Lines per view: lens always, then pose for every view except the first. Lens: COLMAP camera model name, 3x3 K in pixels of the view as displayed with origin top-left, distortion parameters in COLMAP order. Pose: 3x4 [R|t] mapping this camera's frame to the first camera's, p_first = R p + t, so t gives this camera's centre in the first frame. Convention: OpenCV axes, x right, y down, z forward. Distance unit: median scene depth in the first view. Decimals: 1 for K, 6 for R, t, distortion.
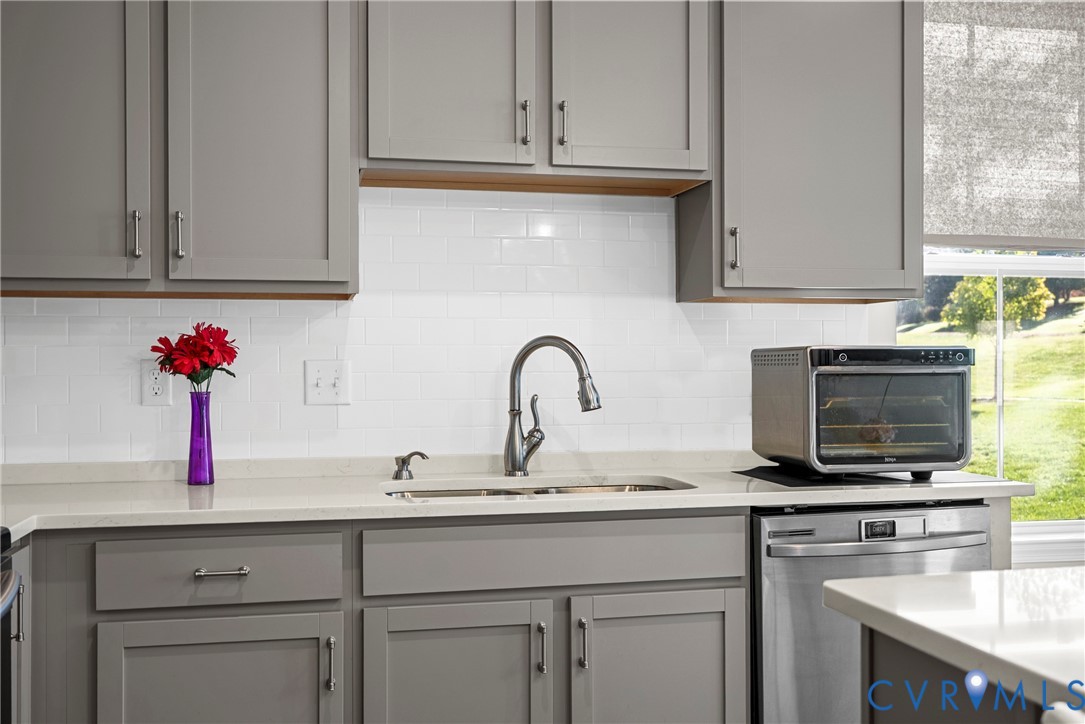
lens RADIAL K [[1084.6, 0, 541.7], [0, 1084.6, 365.5], [0, 0, 1]] dist [0.000625, 0.000000]
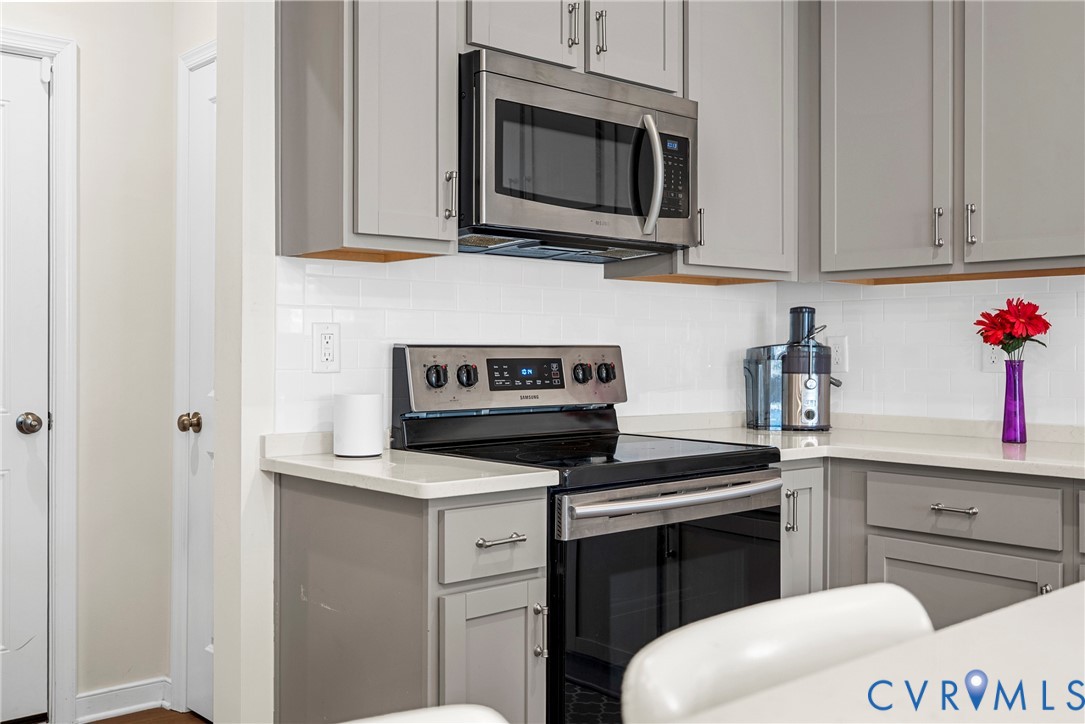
lens RADIAL K [[1084.6, 0, 538.3], [0, 1084.6, 350.1], [0, 0, 1]] dist [0.000625, 0.000000]
pose [[0.486584, 0.002961, -0.873629, 0.426789], [-0.004559, 0.999989, 0.000850, 0.015250], [0.873622, 0.003570, 0.486592, 0.023251]]
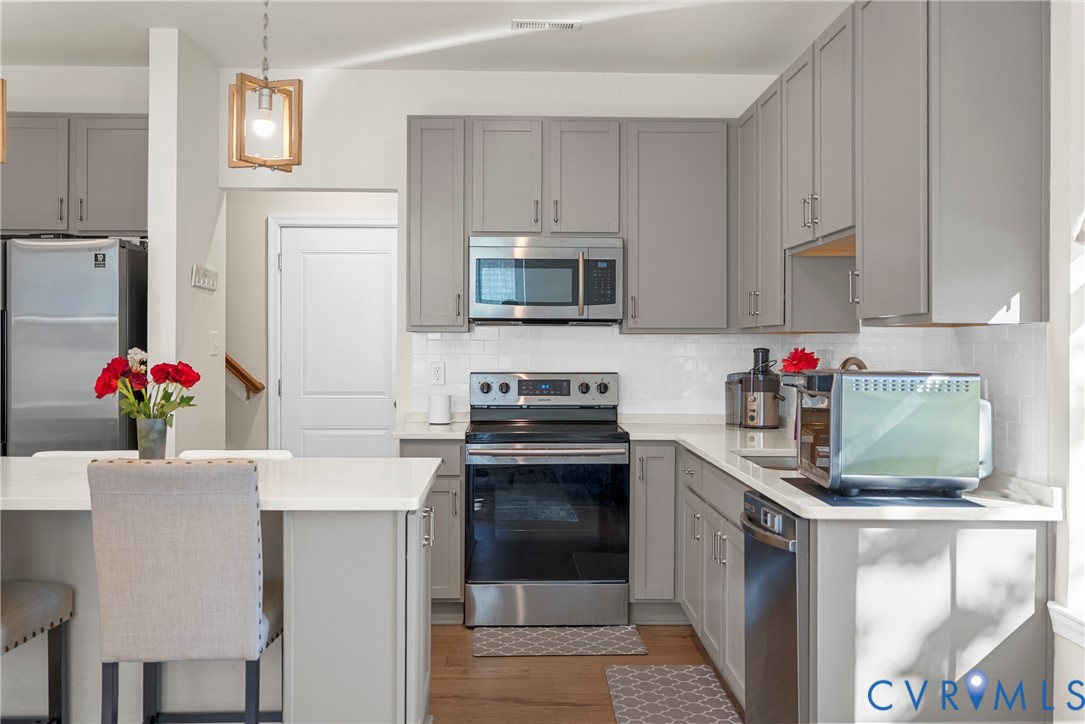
lens RADIAL K [[1084.6, 0, 536.9], [0, 1084.6, 352.3], [0, 0, 1]] dist [0.000625, 0.000000]
pose [[-0.199881, 0.008515, -0.979783, 1.496021], [-0.004716, 0.999942, 0.009653, -0.047011], [0.979809, 0.006550, -0.199829, 0.933380]]
